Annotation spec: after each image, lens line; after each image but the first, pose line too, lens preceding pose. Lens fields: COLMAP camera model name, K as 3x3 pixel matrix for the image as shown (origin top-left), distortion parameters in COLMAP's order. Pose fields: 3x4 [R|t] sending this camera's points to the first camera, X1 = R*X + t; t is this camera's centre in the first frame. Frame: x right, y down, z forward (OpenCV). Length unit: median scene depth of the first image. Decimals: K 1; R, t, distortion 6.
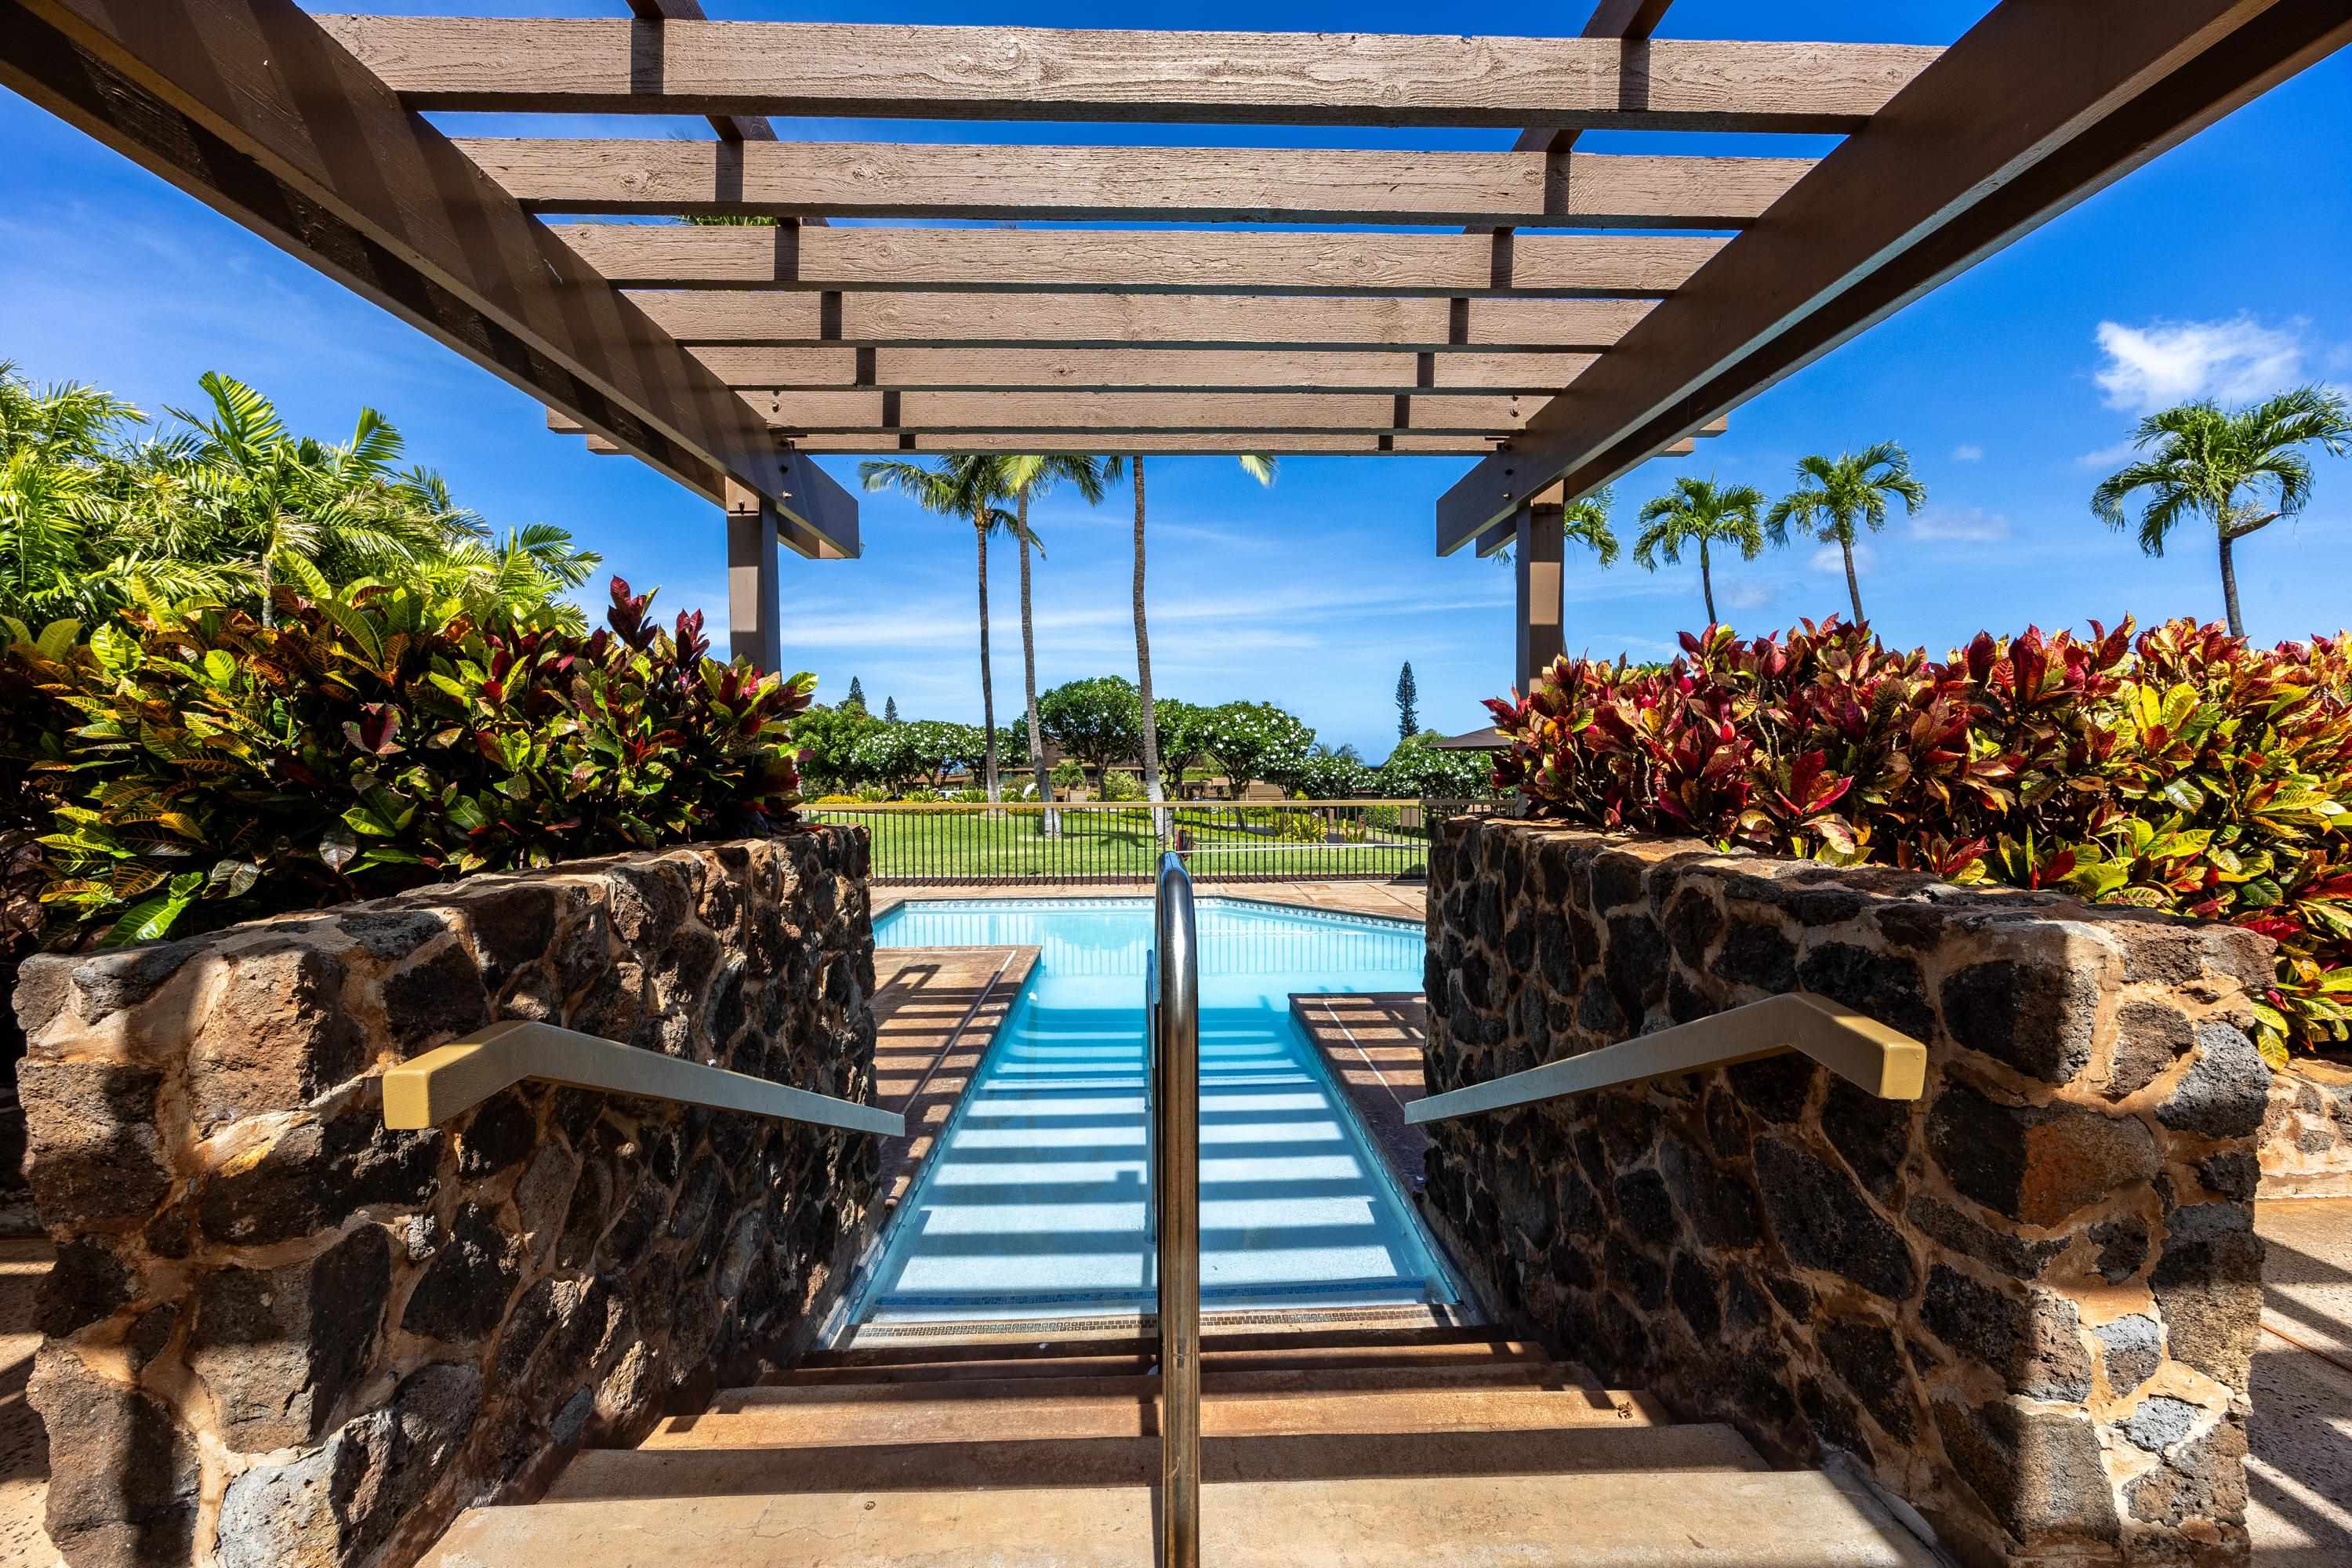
lens RADIAL K [[908.8, 0, 1172.6], [0, 908.8, 779.4], [0, 0, 1]] dist [-0.007423, 0.000019]
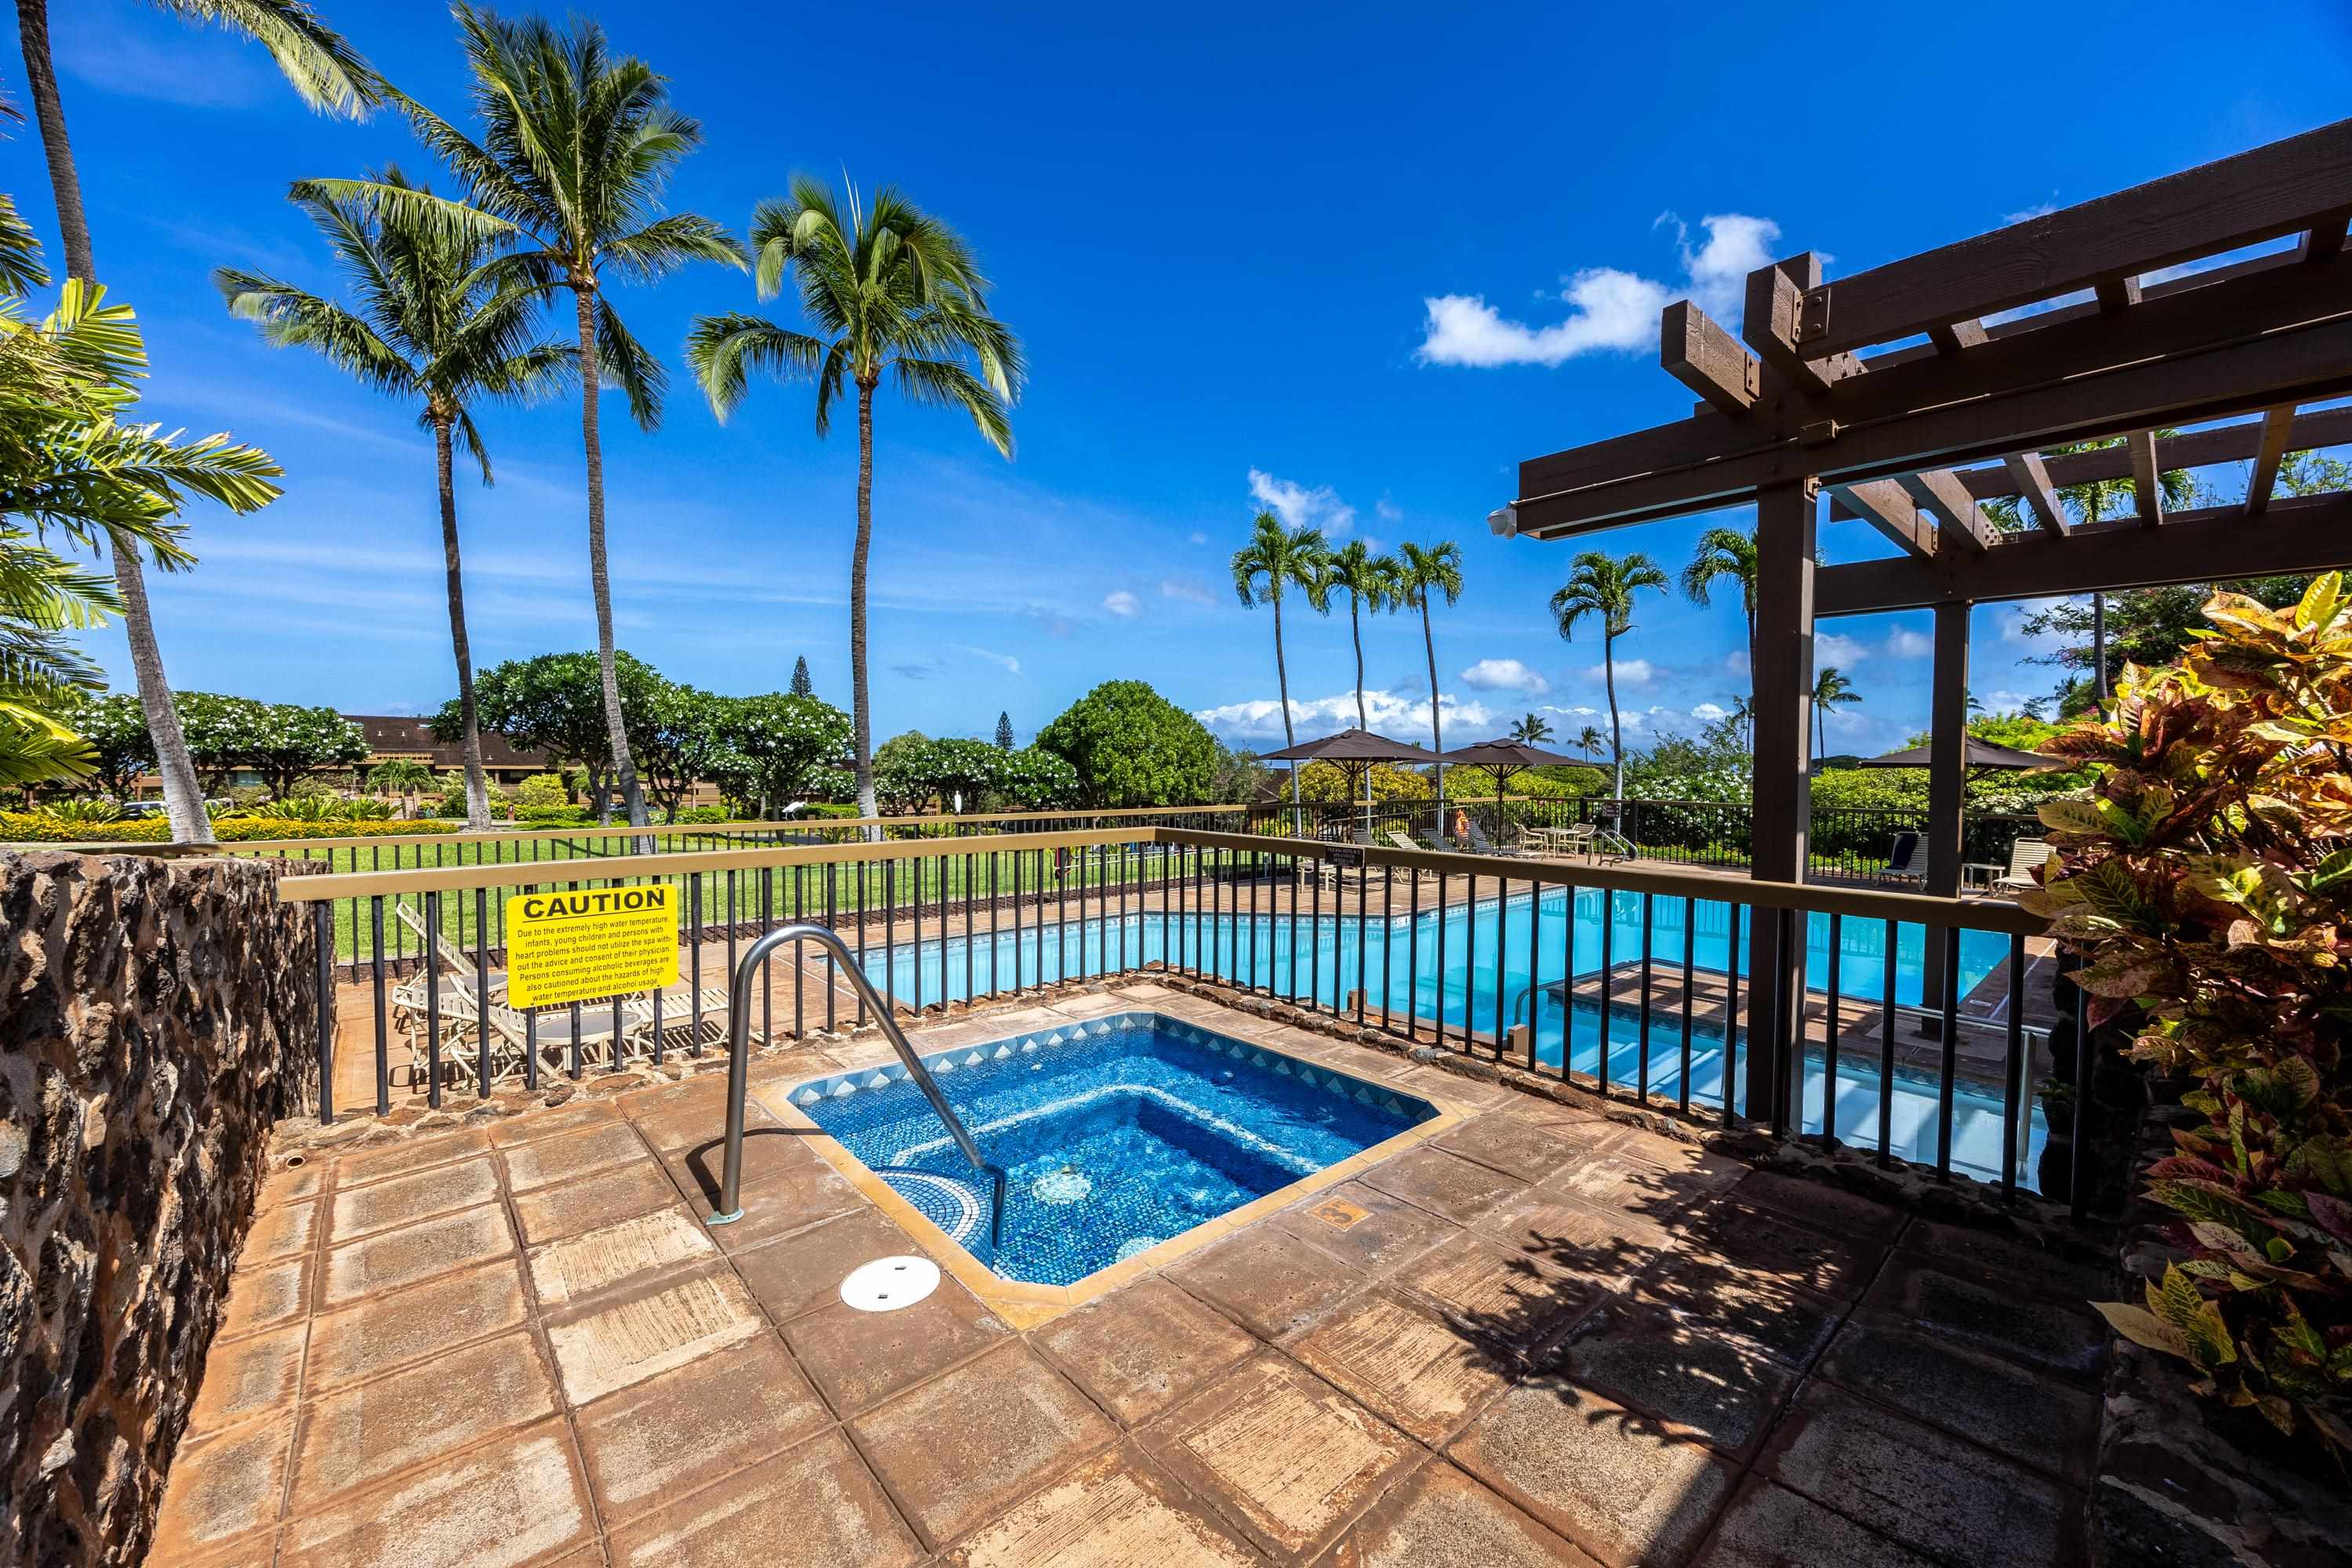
lens RADIAL K [[908.8, 0, 1175.6], [0, 908.8, 787.9], [0, 0, 1]] dist [-0.007423, 0.000019]
pose [[0.757785, -0.008941, 0.652444, -0.213018], [0.002351, 0.999937, 0.010972, -0.003766], [-0.652501, -0.006781, 0.757758, 0.102048]]
